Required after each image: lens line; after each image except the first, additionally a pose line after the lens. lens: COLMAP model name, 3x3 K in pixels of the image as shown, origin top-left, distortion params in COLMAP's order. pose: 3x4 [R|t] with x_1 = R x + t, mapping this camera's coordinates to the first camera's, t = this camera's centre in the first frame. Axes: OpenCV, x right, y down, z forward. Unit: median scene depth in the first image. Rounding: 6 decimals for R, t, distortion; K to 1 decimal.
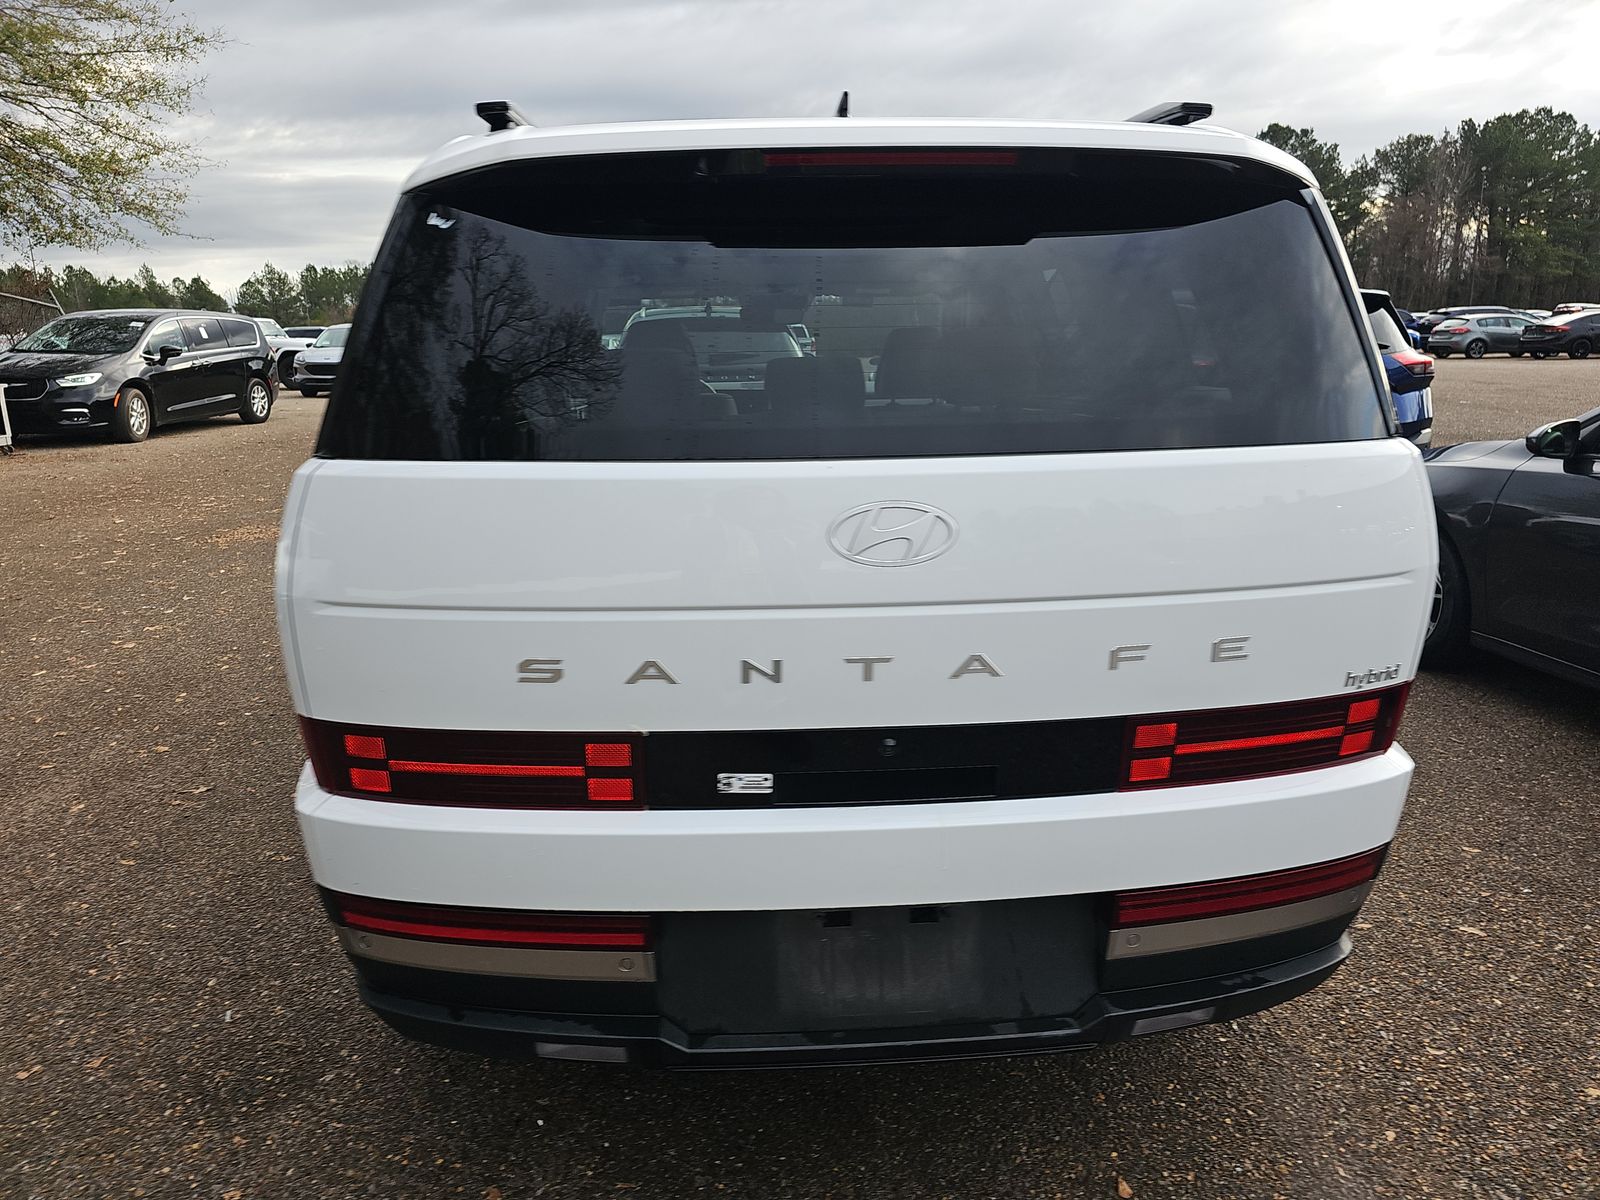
lens RADIAL K [[1049.5, 0, 825.6], [0, 1049.5, 601.8], [0, 0, 1]] dist [0.060269, -0.050485]
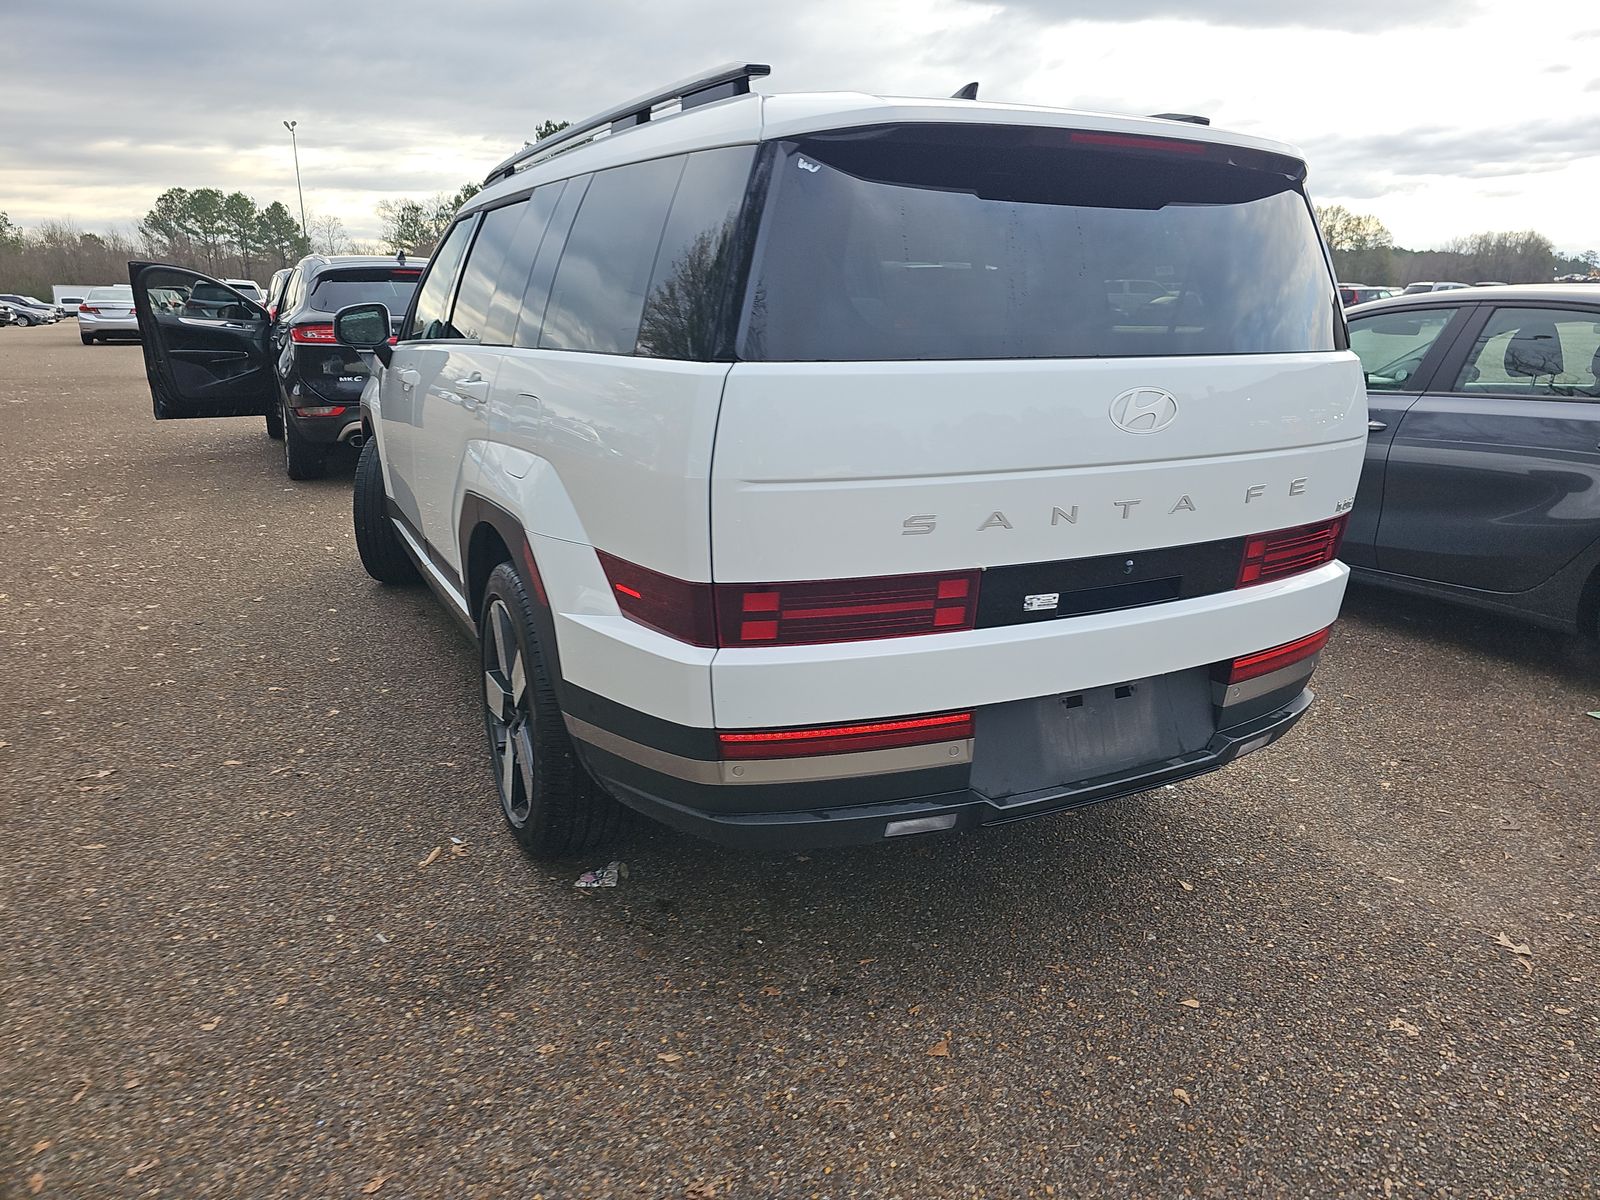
lens RADIAL K [[1049.5, 0, 825.6], [0, 1049.5, 601.8], [0, 0, 1]] dist [0.060269, -0.050485]
pose [[0.916177, -0.087489, 0.391108, -0.812348], [0.075248, 0.996078, 0.046548, 0.082935], [-0.393646, -0.013216, 0.919167, -0.131636]]
